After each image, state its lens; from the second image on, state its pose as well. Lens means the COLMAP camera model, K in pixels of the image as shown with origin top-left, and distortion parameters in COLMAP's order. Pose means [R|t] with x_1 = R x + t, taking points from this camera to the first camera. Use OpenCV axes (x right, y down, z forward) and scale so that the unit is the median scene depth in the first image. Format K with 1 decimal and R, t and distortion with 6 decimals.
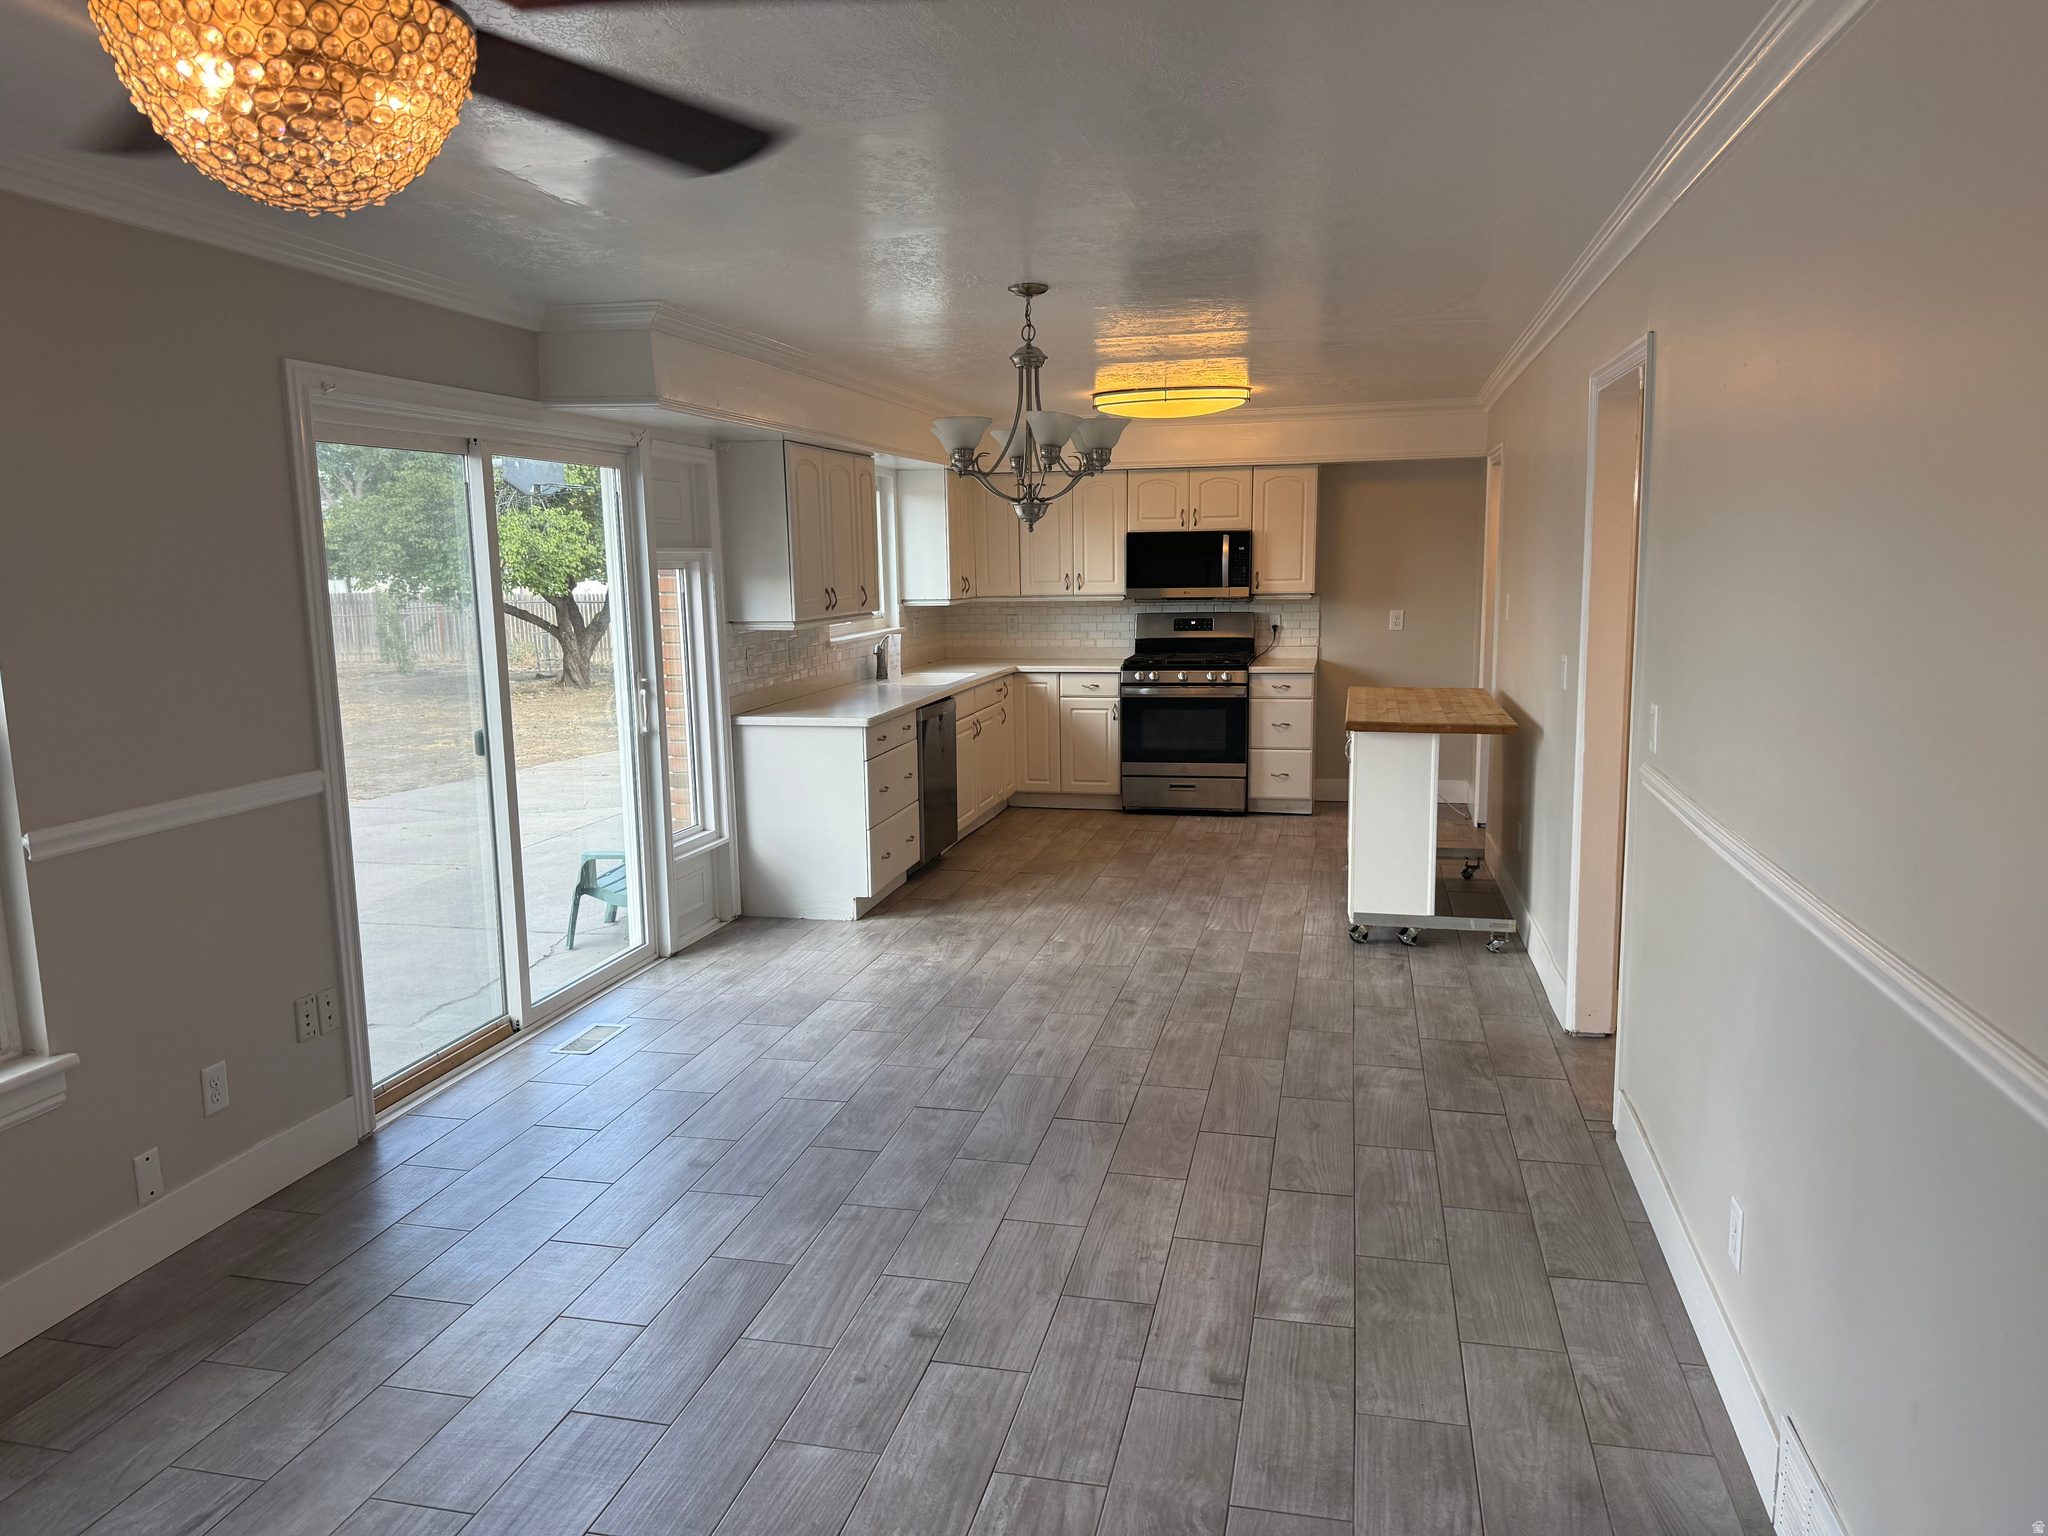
lens RADIAL K [[1437.6, 0, 981.5], [0, 1437.6, 792.9], [0, 0, 1]] dist [0.054388, -0.059984]
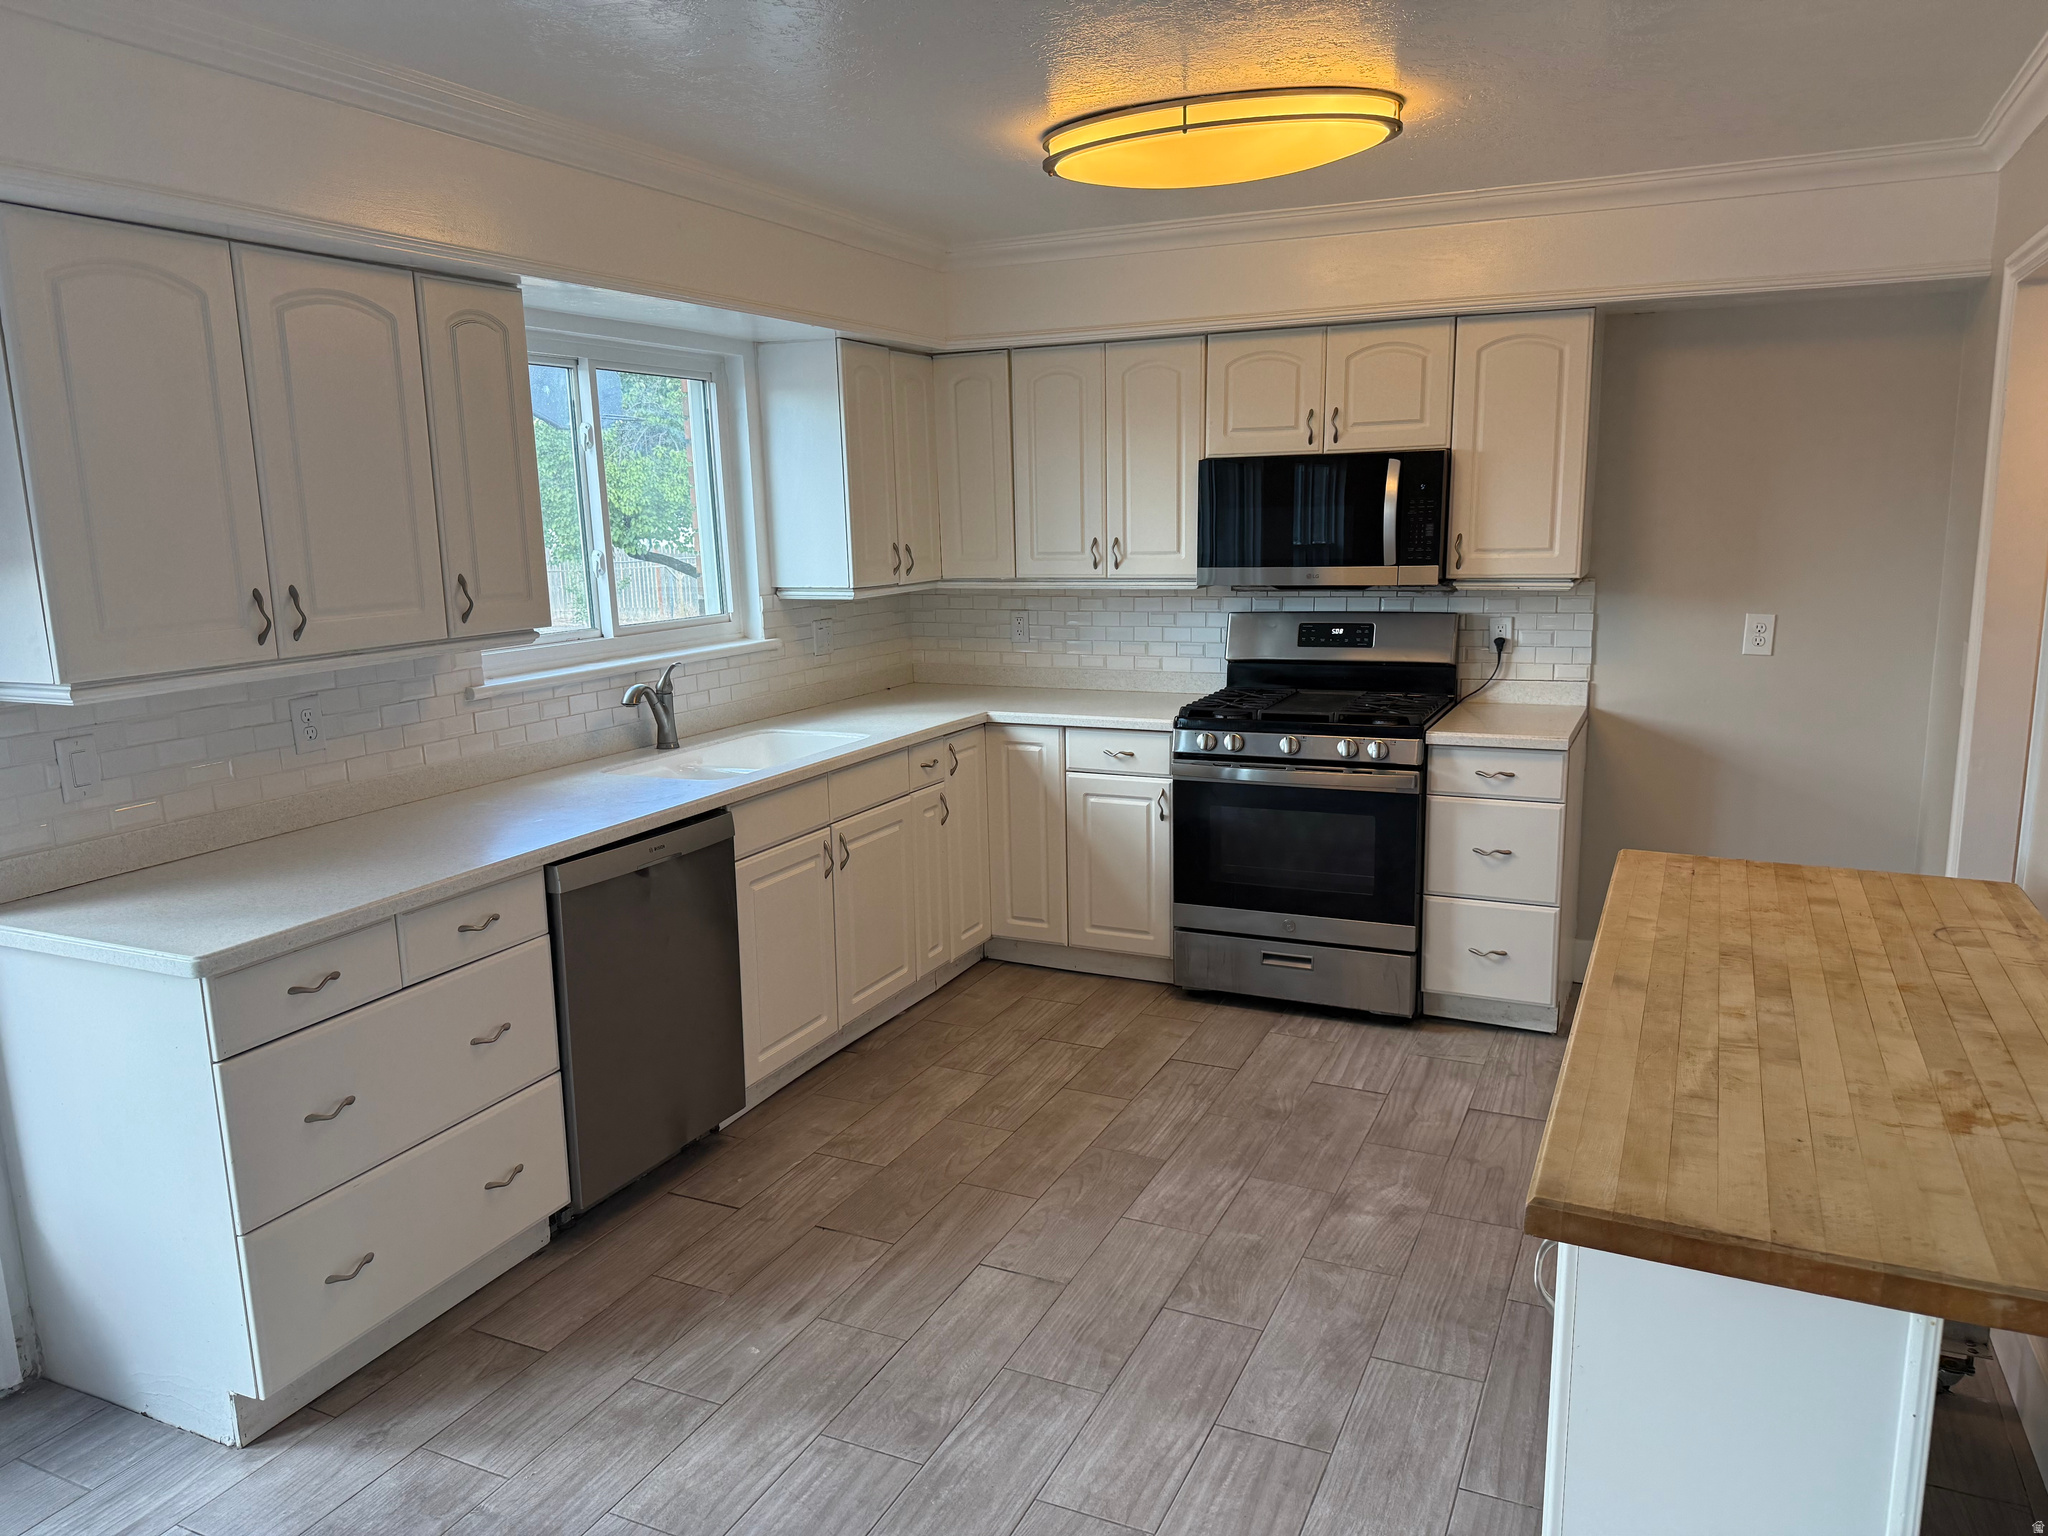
lens RADIAL K [[1437.6, 0, 1010.0], [0, 1437.6, 783.4], [0, 0, 1]] dist [0.054388, -0.059984]
pose [[0.981714, 0.031552, -0.187728, 0.136777], [-0.025832, 0.999127, 0.032835, -0.080781], [0.188600, -0.027385, 0.981672, 0.484247]]
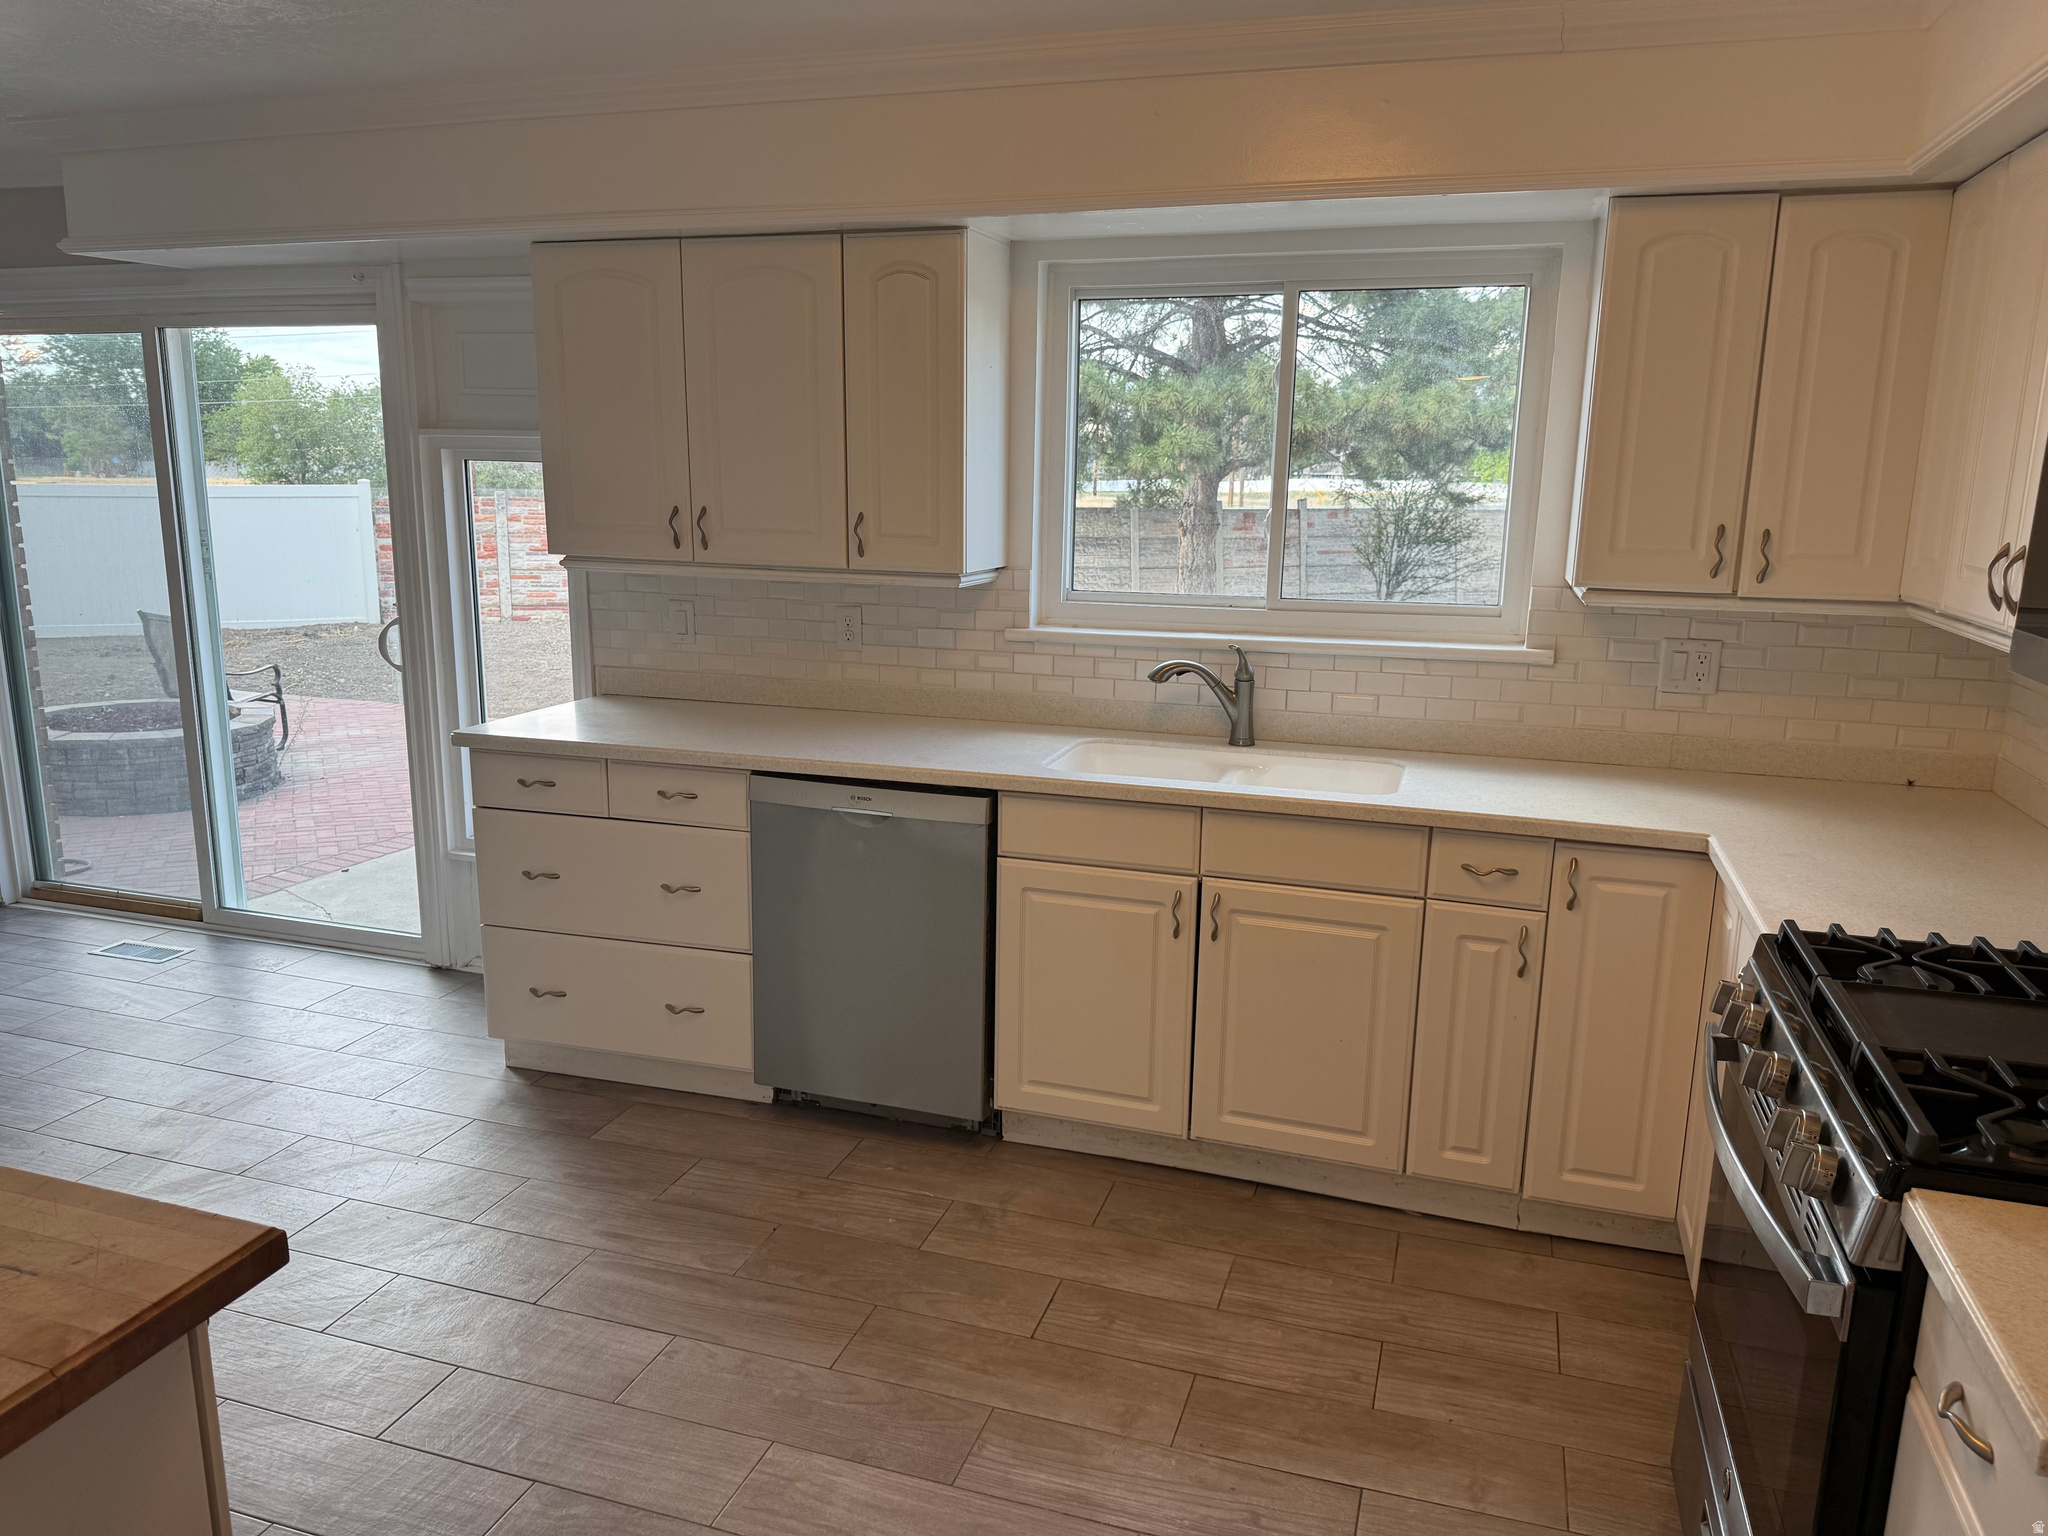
lens RADIAL K [[1437.6, 0, 1005.0], [0, 1437.6, 766.7], [0, 0, 1]] dist [0.054388, -0.059984]
pose [[-0.069076, 0.223289, -0.972302, 0.332086], [-0.176152, 0.956586, 0.232195, -0.149573], [0.981936, 0.187312, -0.026744, 0.878368]]
